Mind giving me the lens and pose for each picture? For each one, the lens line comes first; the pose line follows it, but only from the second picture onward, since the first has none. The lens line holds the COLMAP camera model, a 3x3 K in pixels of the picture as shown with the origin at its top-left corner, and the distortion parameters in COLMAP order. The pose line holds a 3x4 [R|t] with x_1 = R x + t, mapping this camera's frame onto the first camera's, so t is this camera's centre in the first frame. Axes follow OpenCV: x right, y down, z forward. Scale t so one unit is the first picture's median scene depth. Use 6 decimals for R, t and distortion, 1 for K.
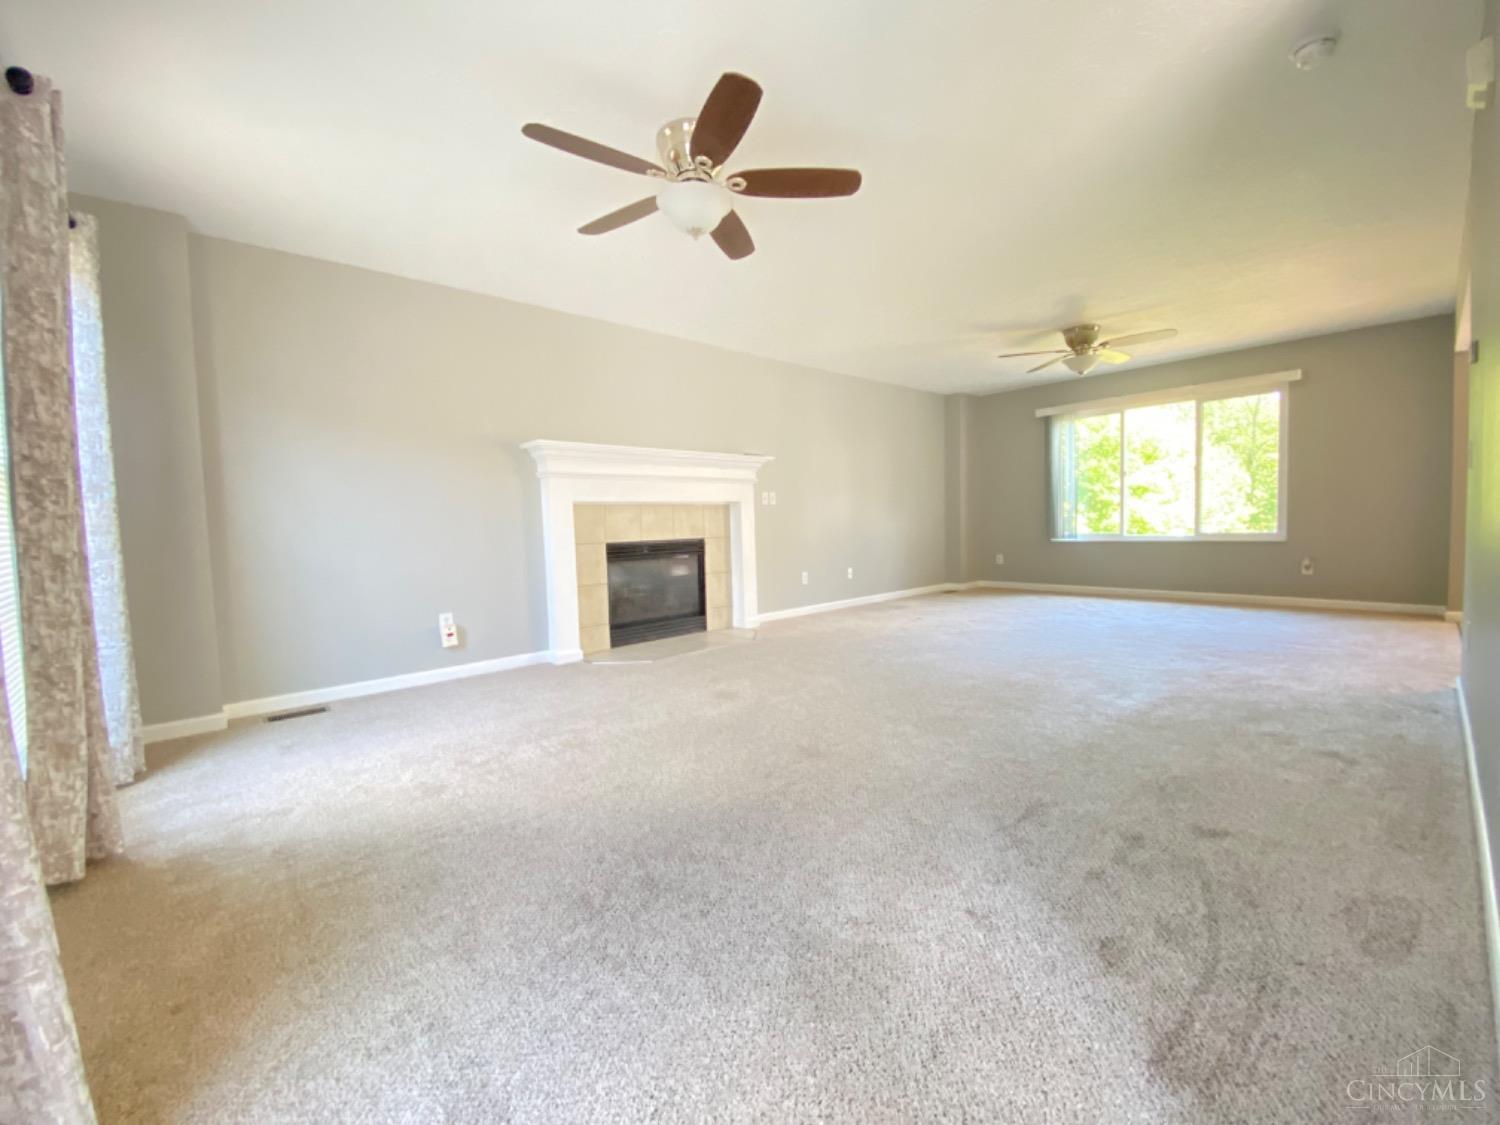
lens RADIAL K [[611.8, 0, 754.0], [0, 611.8, 561.6], [0, 0, 1]] dist [0.023052, -0.023082]
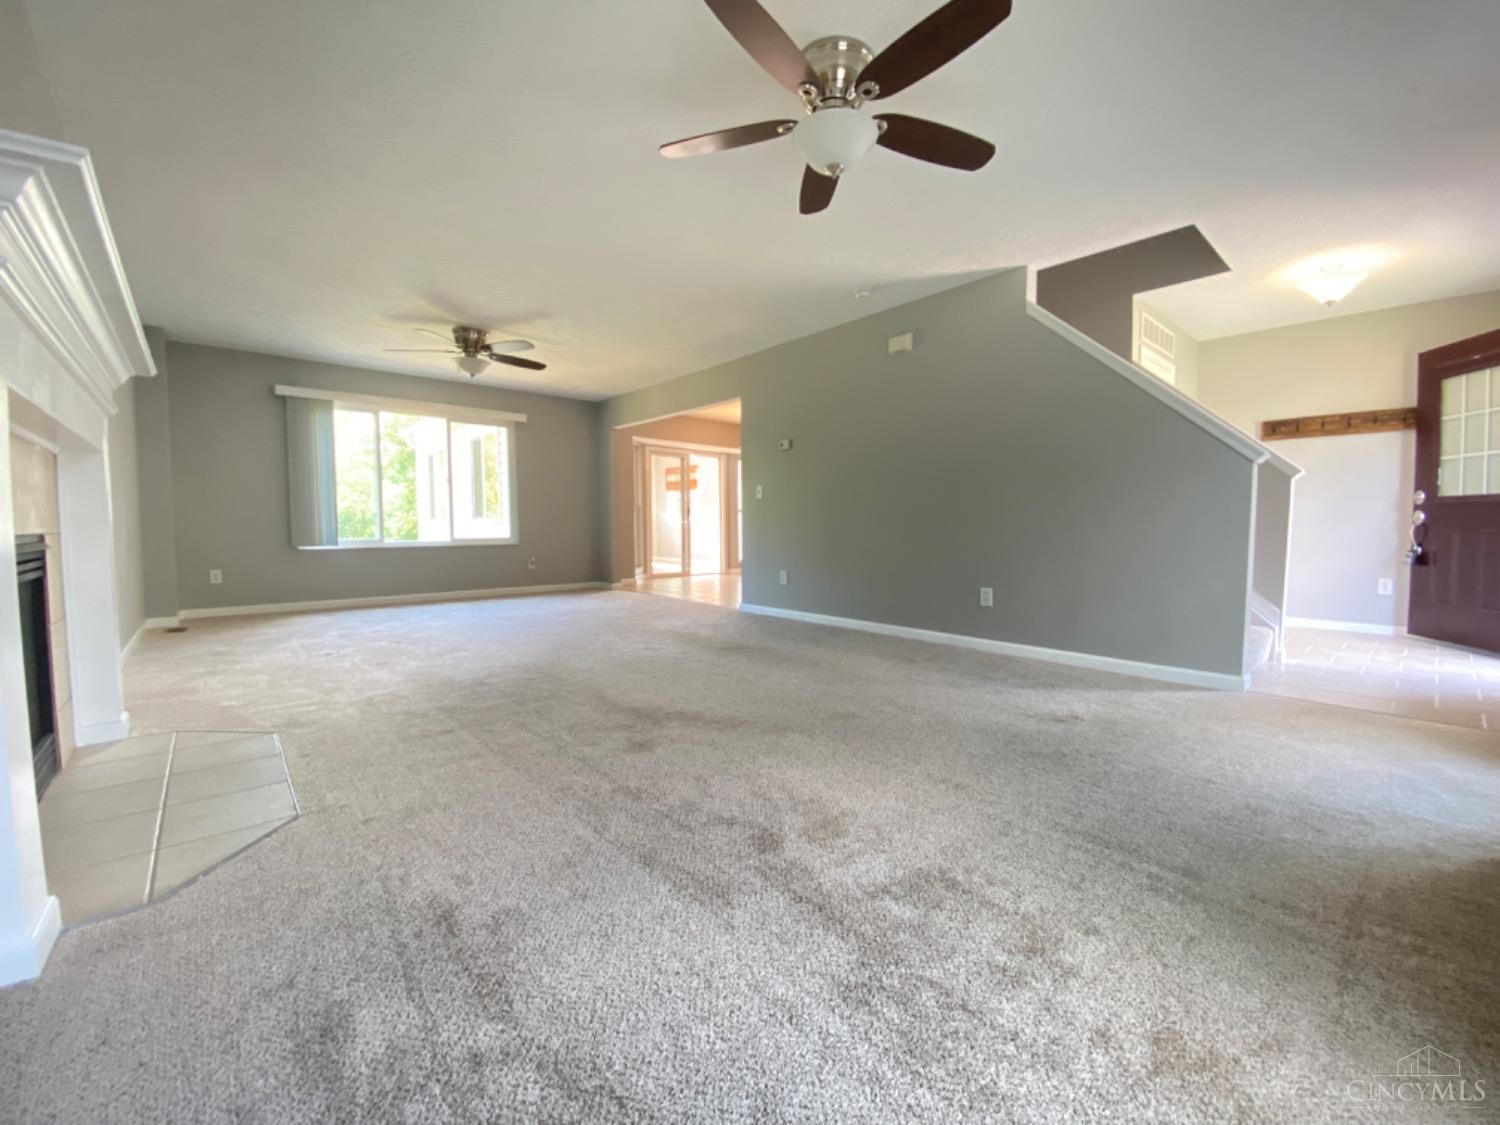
lens RADIAL K [[601.0, 0, 750.0], [0, 601.0, 562.5], [0, 0, 1]] dist [0.012130, -0.017173]
pose [[-0.008733, -0.039524, 0.999180, -1.042895], [0.059627, 0.997420, 0.039976, -0.040163], [-0.998183, 0.059927, -0.006354, 1.300404]]
